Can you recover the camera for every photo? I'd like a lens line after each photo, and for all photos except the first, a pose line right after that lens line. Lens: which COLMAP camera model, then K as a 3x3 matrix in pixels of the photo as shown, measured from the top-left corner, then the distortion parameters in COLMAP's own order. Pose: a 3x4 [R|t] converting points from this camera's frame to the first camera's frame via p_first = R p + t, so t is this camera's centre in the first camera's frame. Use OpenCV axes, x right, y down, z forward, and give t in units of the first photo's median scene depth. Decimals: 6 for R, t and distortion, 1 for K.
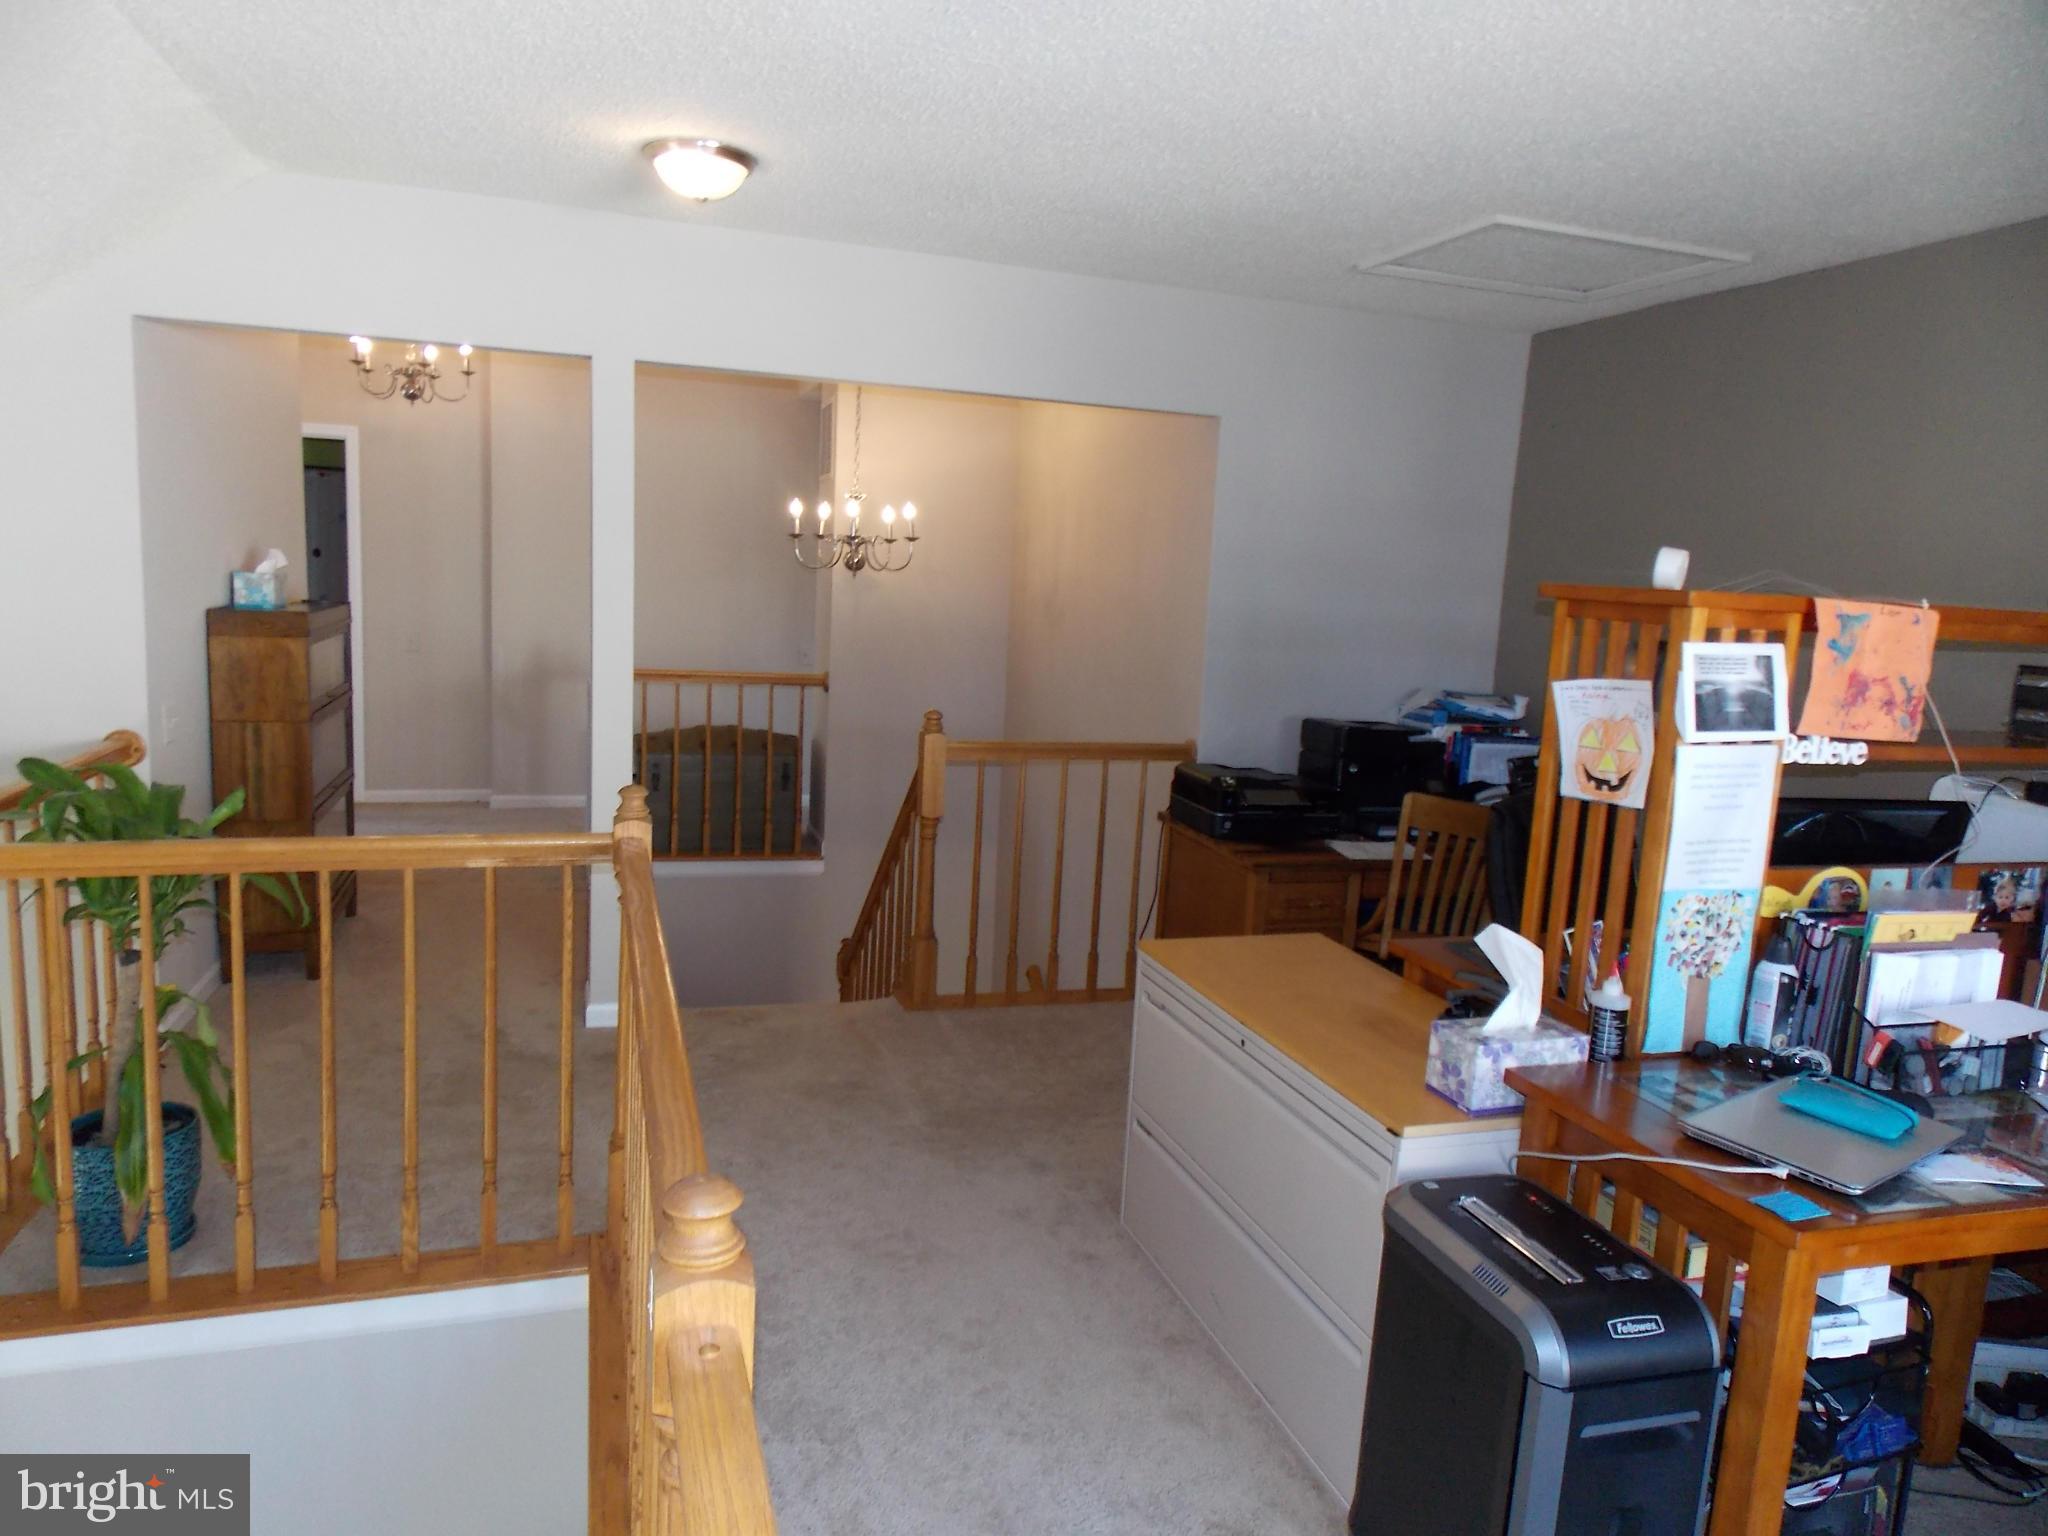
lens RADIAL K [[1350.2, 0, 1024.6], [0, 1350.2, 766.4], [0, 0, 1]] dist [0.016047, -0.007536]
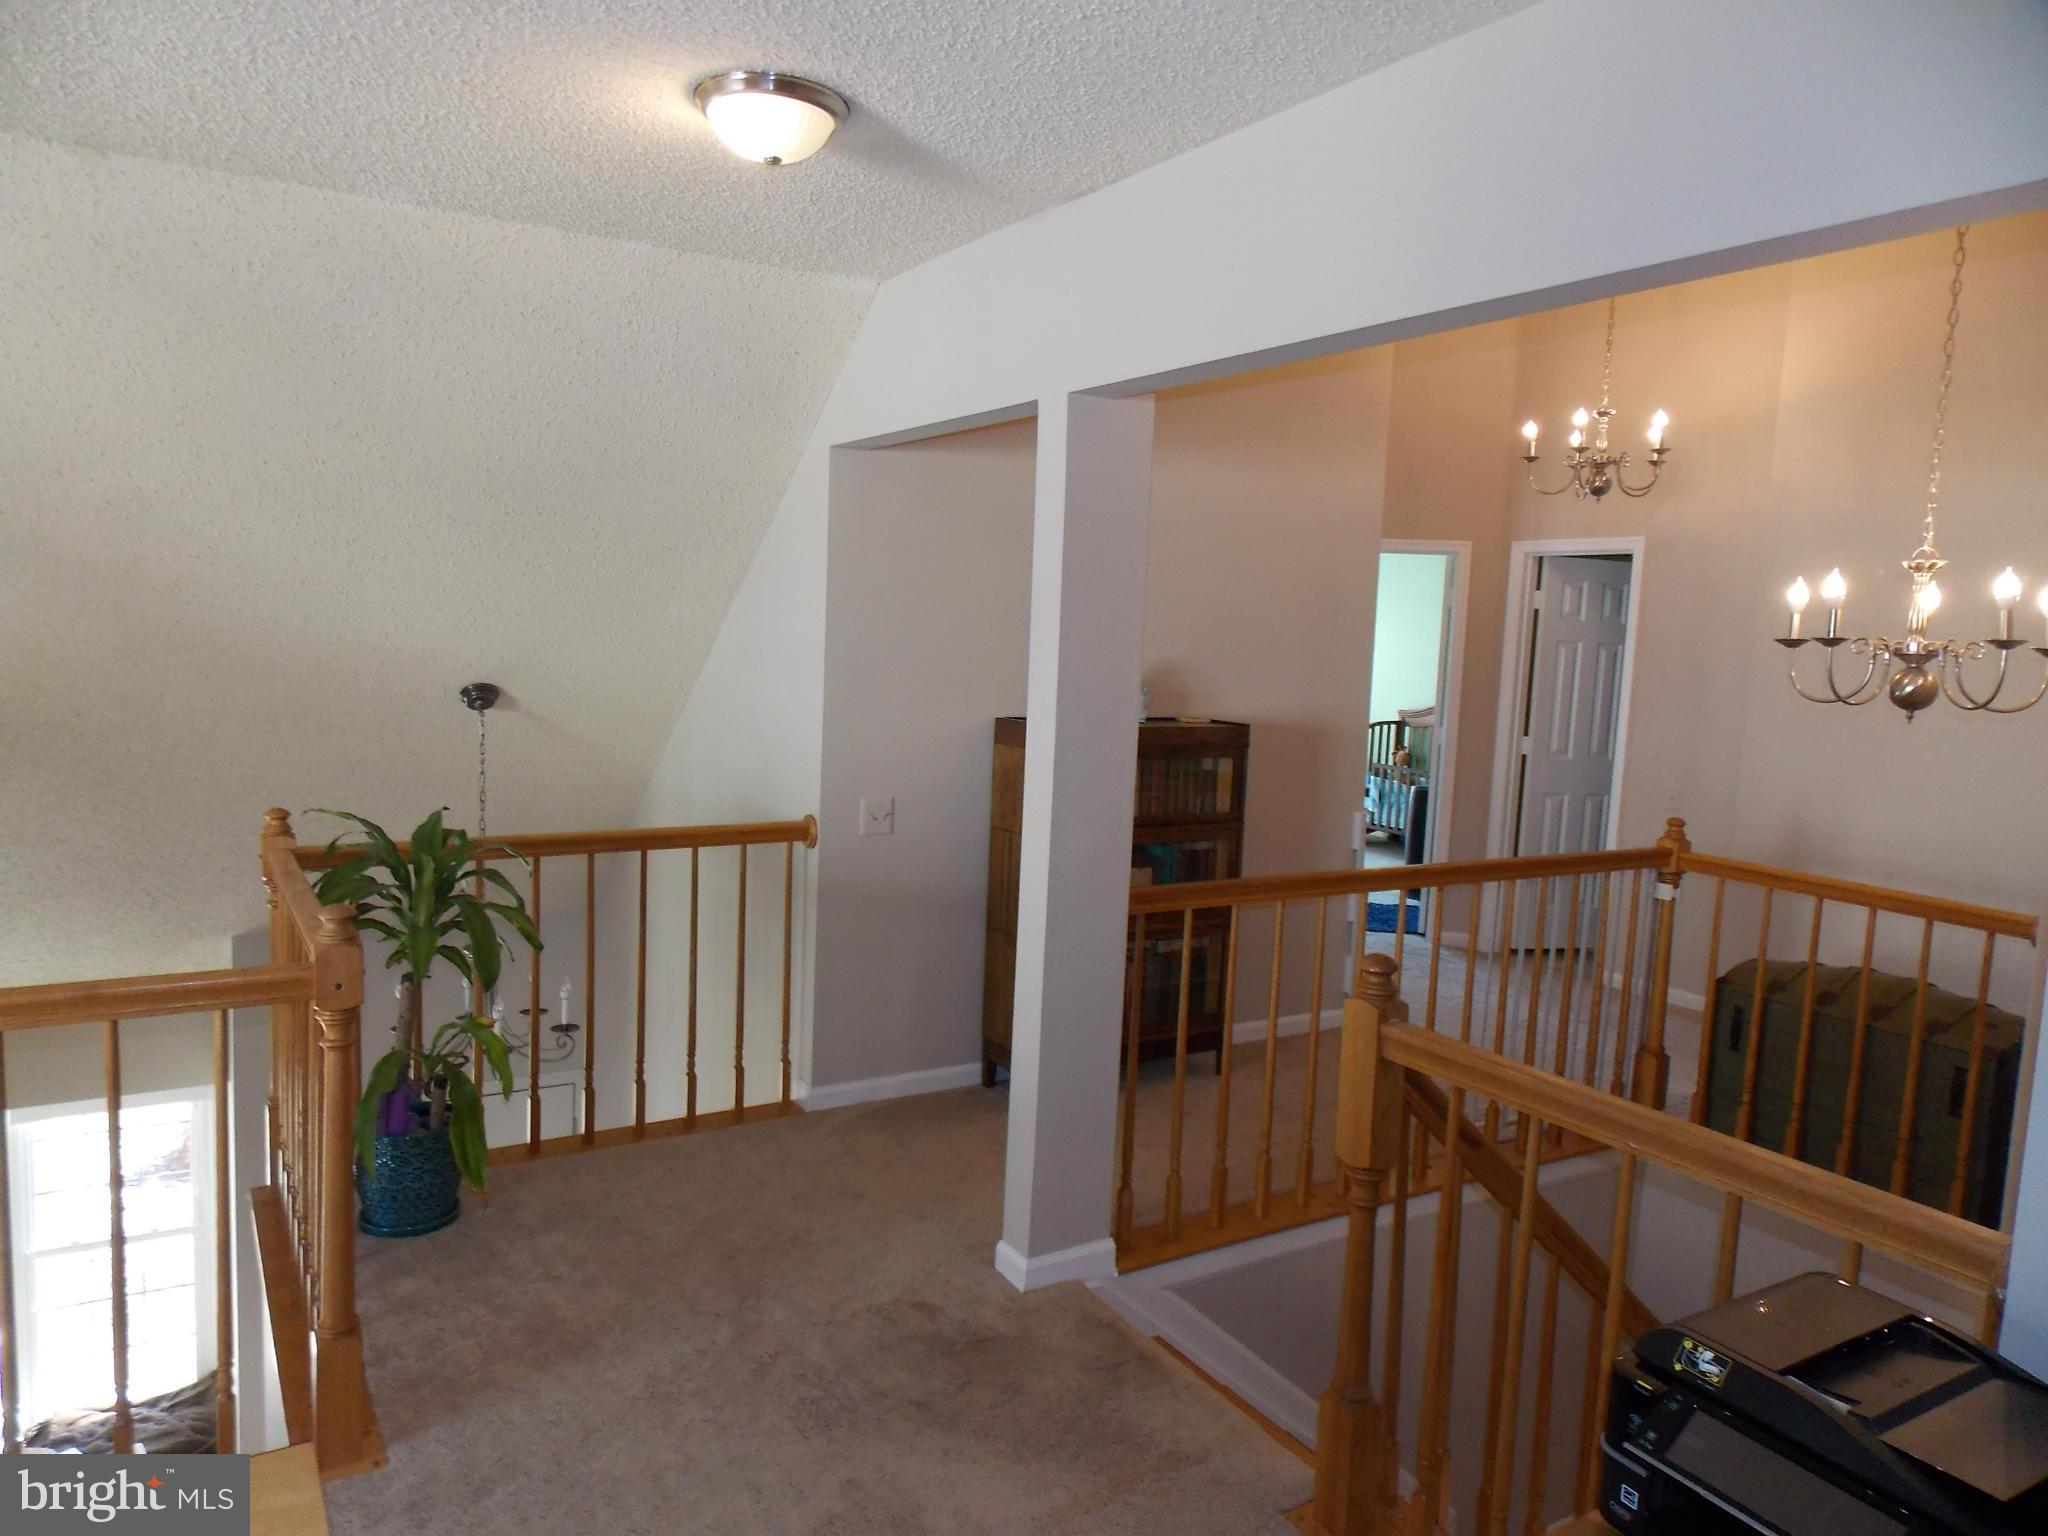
lens RADIAL K [[1350.2, 0, 1025.2], [0, 1350.2, 772.6], [0, 0, 1]] dist [0.016047, -0.007536]
pose [[0.246235, 0.071525, -0.966567, 0.305524], [-0.178899, 0.983491, 0.027203, -0.081841], [0.952556, 0.166220, 0.254965, 0.589162]]
